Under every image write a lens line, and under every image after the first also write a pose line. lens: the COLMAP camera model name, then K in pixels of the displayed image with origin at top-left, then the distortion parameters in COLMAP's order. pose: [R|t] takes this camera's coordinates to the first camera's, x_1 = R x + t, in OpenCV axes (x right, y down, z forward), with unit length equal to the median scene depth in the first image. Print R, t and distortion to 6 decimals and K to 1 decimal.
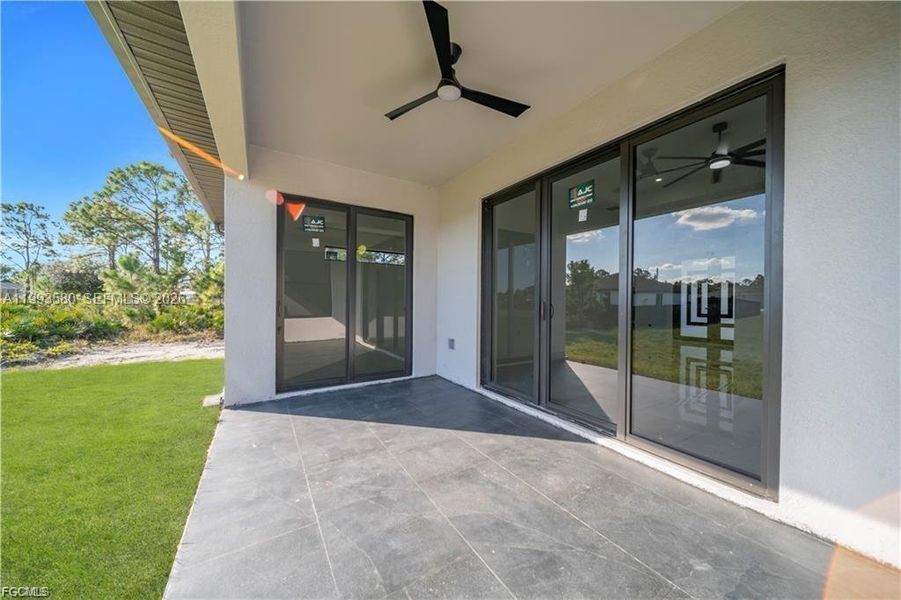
lens RADIAL K [[312.0, 0, 452.9], [0, 312.0, 301.6], [0, 0, 1]] dist [-0.001698, -0.000391]
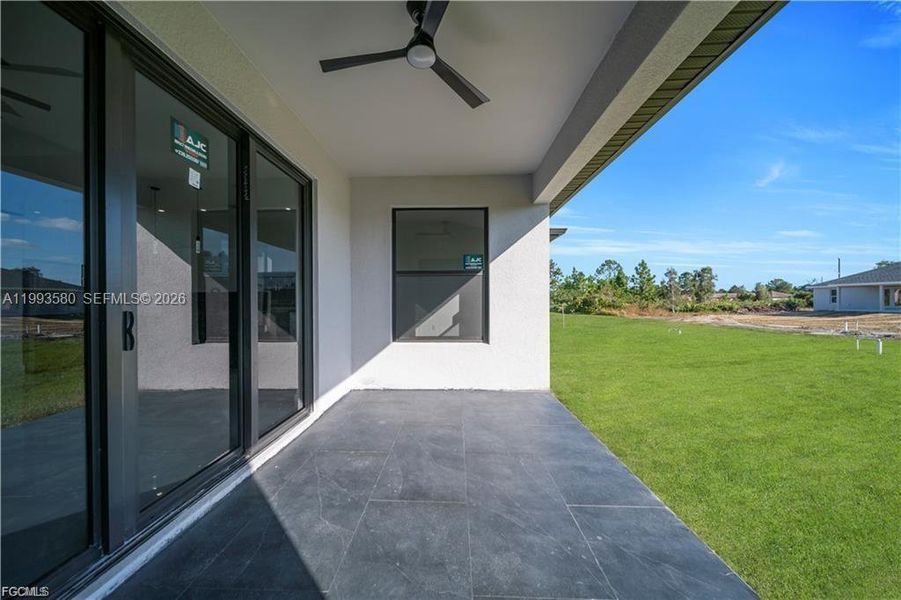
lens RADIAL K [[312.0, 0, 449.3], [0, 312.0, 303.1], [0, 0, 1]] dist [-0.001698, -0.000391]
pose [[-0.836066, -0.001861, 0.548625, -0.450168], [0.004528, 0.999937, 0.010291, -0.016304], [-0.548610, 0.011088, -0.836005, 1.404375]]
